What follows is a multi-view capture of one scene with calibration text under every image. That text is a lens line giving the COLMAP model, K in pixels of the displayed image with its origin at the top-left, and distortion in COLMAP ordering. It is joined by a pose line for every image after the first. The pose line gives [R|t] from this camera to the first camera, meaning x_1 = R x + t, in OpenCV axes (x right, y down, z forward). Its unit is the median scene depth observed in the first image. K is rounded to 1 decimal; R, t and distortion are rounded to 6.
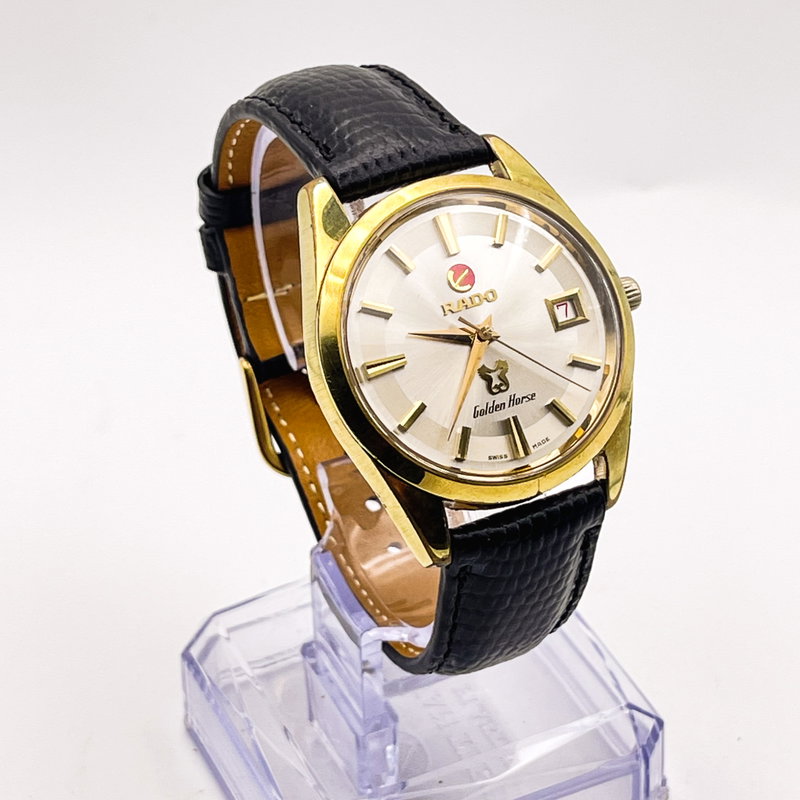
lens RADIAL K [[2309.9, 0, 400.0], [0, 2309.9, 400.0], [0, 0, 1]] dist [0.146200, -0.040905]
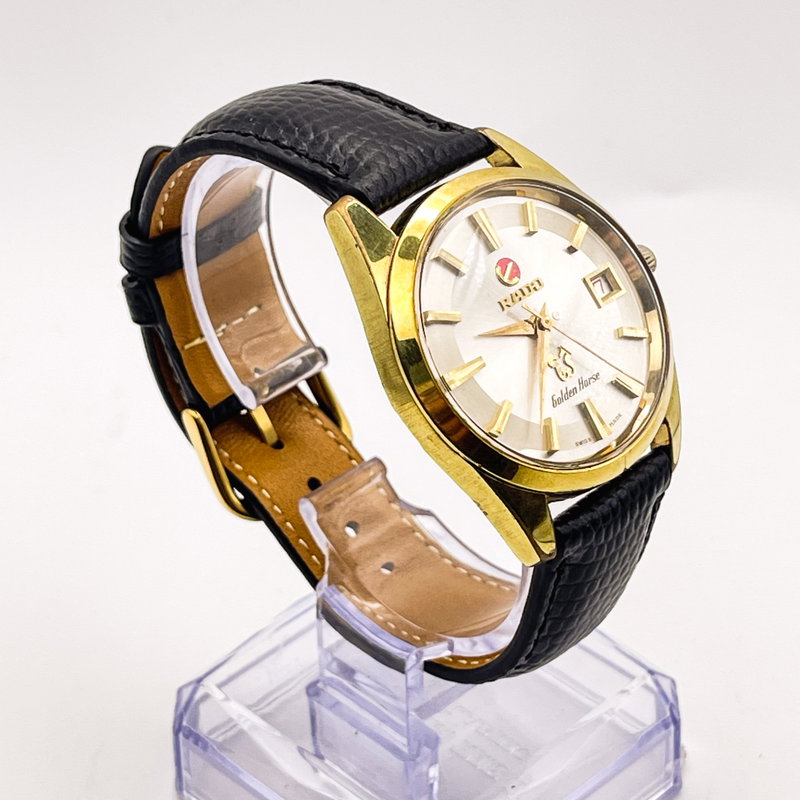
lens RADIAL K [[2309.9, 0, 400.0], [0, 2309.9, 400.0], [0, 0, 1]] dist [0.146200, -0.040905]
pose [[0.939814, -0.188313, 0.285111, -0.297376], [0.192516, 0.981201, 0.013482, -0.020438], [-0.282290, 0.042217, 0.958400, 0.066891]]
